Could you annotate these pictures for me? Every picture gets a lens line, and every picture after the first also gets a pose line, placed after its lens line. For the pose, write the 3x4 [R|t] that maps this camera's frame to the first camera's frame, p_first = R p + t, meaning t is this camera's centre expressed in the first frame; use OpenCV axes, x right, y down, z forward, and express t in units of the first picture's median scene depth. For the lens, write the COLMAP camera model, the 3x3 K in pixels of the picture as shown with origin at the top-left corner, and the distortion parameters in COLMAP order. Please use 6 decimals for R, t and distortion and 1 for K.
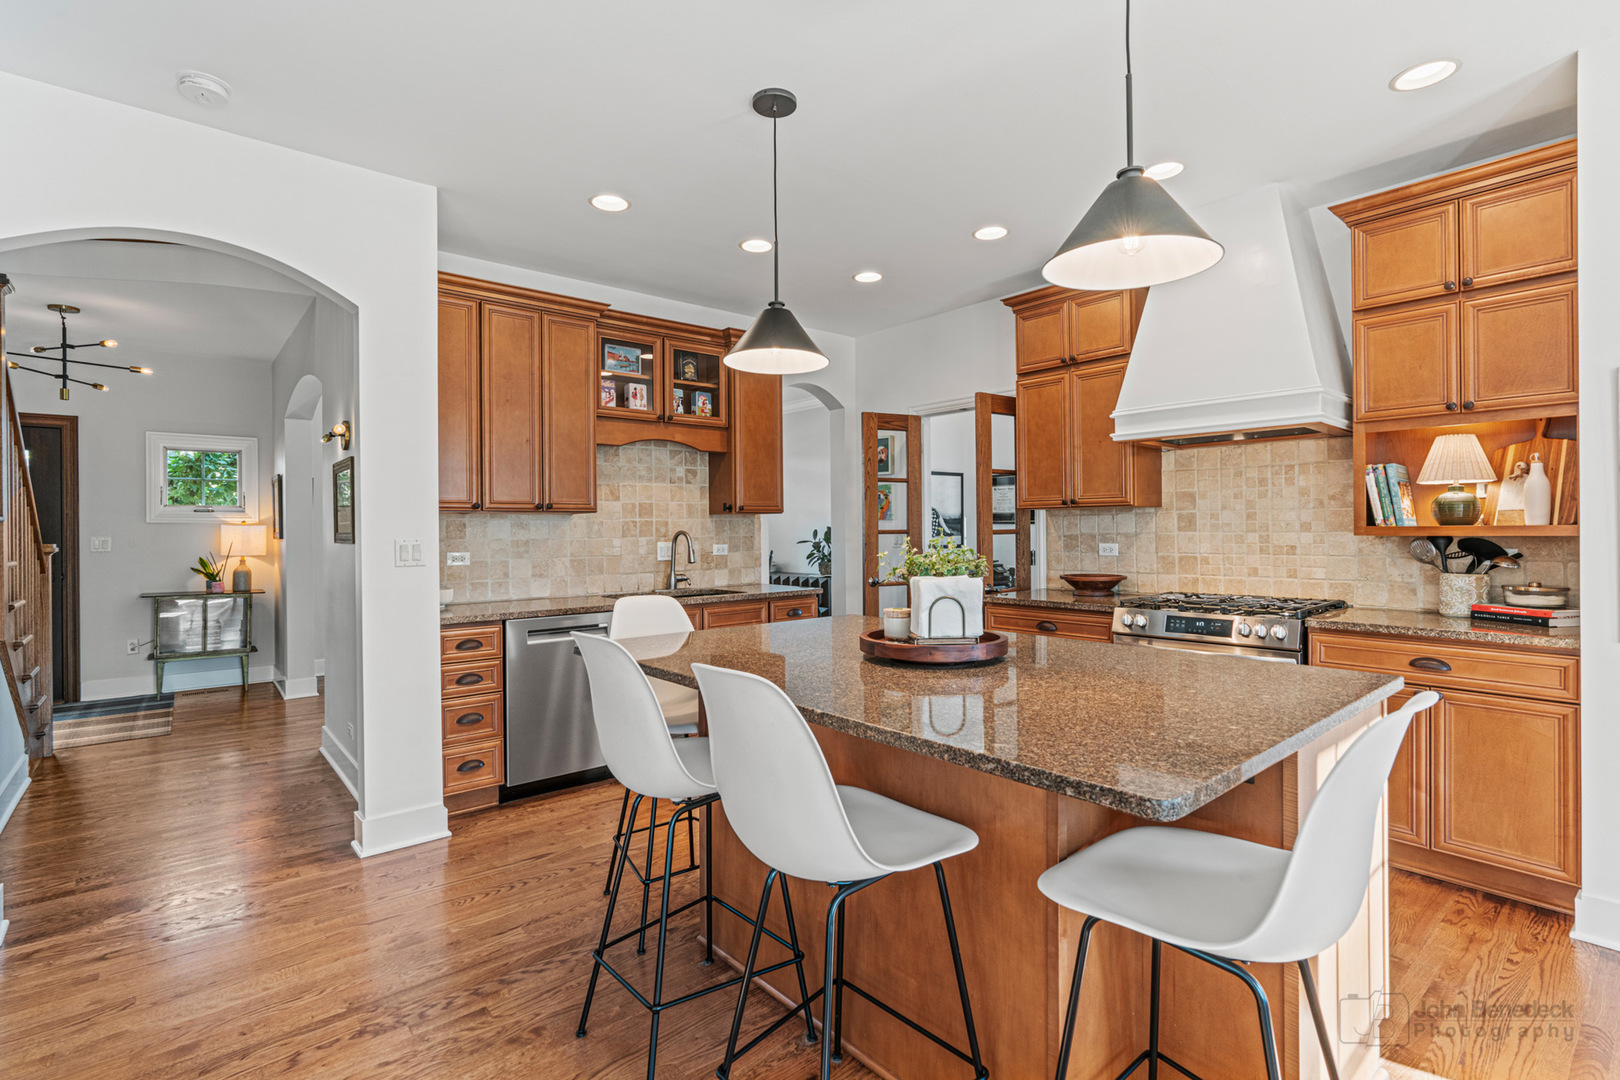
lens RADIAL K [[753.6, 0, 806.9], [0, 753.6, 531.9], [0, 0, 1]] dist [0.001066, 0.000490]
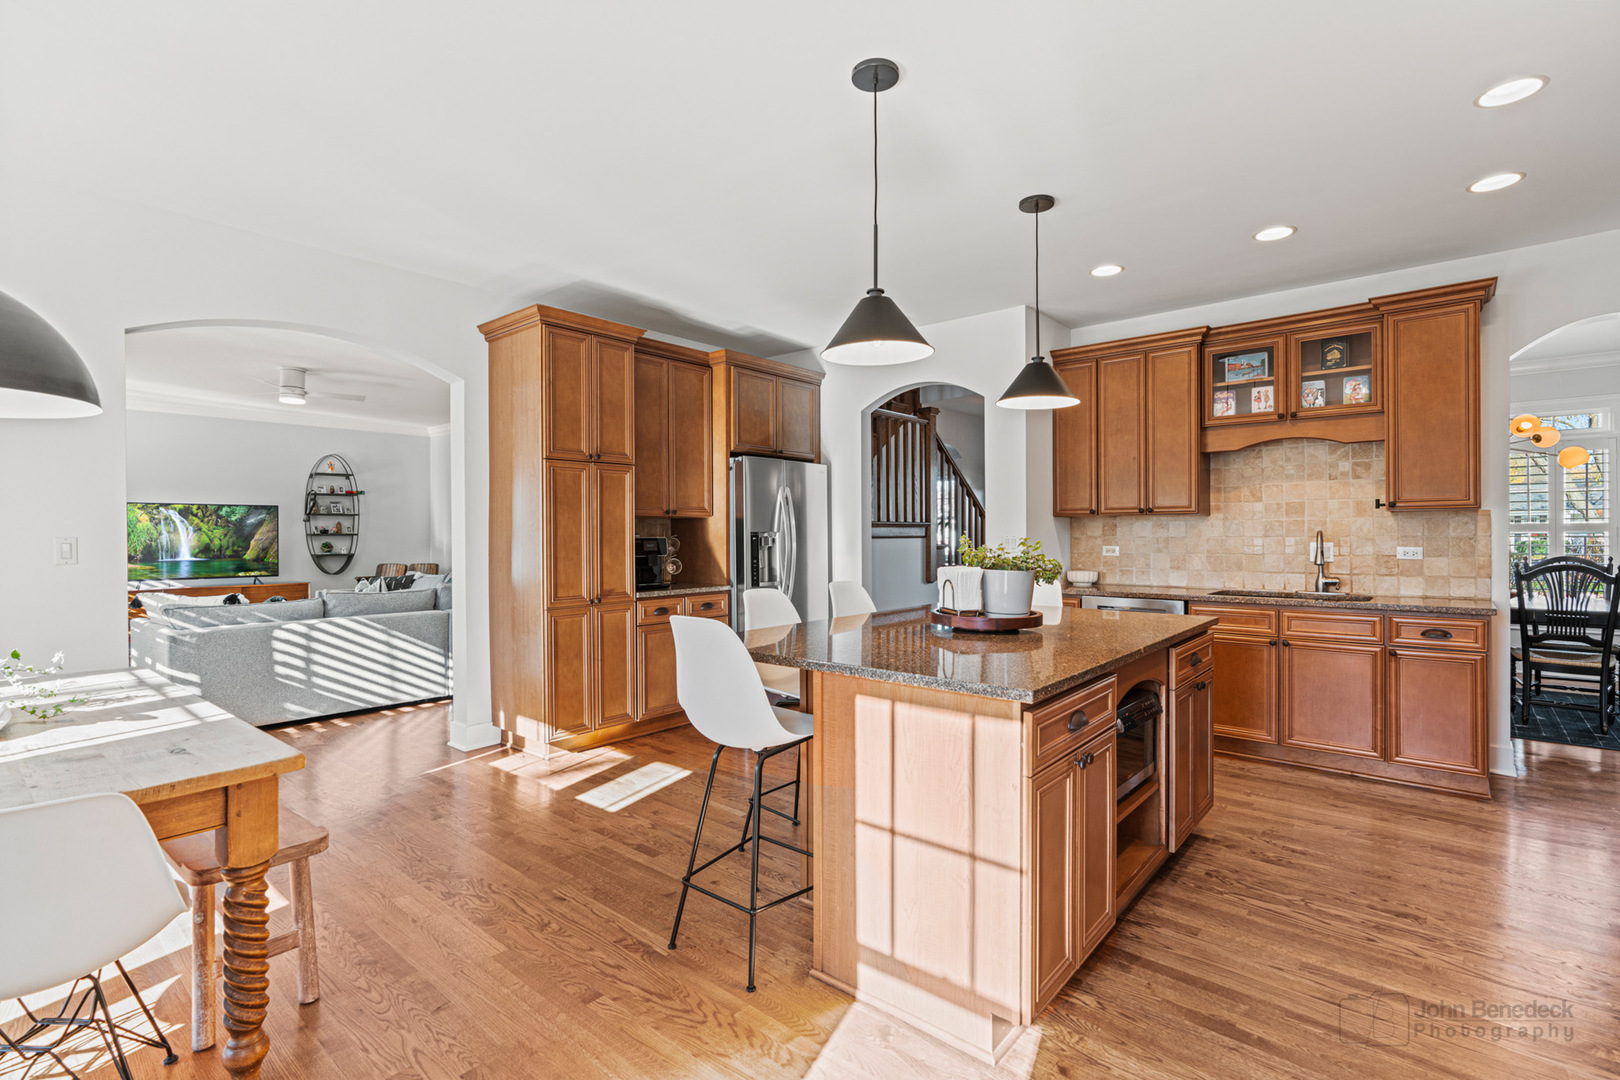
lens RADIAL K [[765.4, 0, 800.6], [0, 765.4, 530.5], [0, 0, 1]] dist [-0.003022, 0.001000]
pose [[0.158385, 0.005410, -0.987363, 0.791914], [-0.001665, 0.999985, 0.005212, -0.006412], [0.987376, 0.000819, 0.158392, 0.244976]]
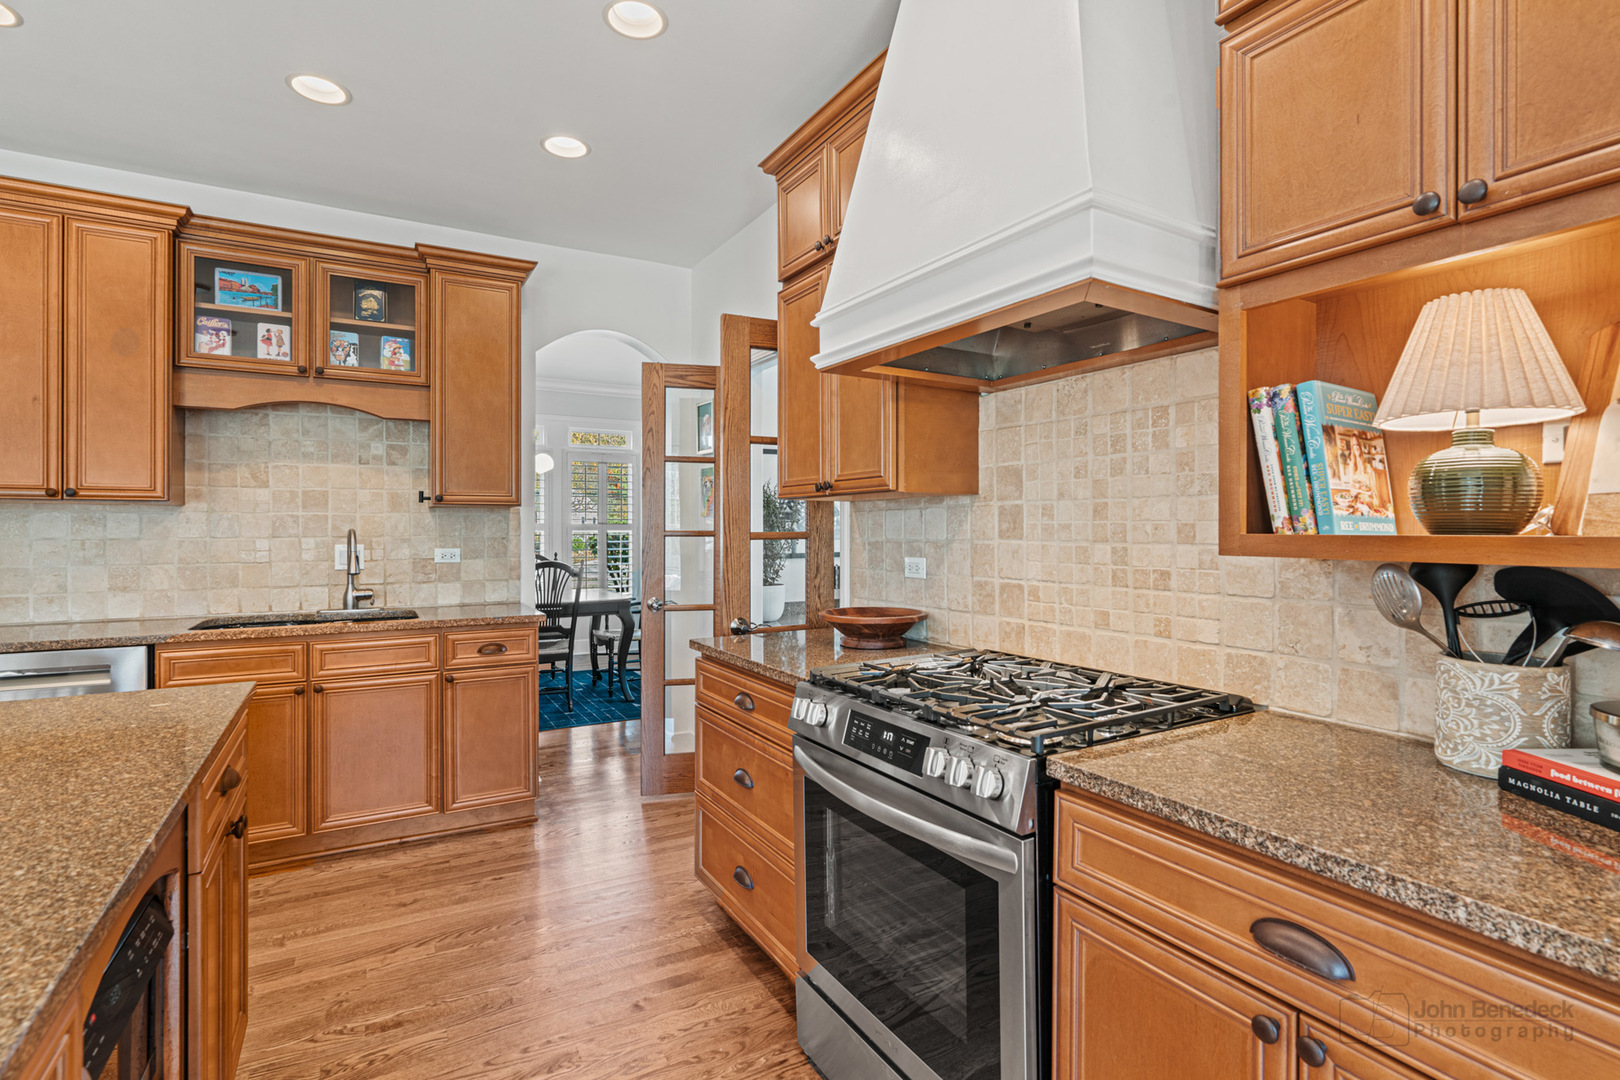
lens RADIAL K [[765.4, 0, 800.6], [0, 765.4, 530.5], [0, 0, 1]] dist [-0.003022, 0.001000]
pose [[0.983028, 0.009723, -0.183196, 0.455730], [-0.009844, 0.999952, 0.000247, -0.005383], [0.183189, 0.001561, 0.983076, 0.425297]]
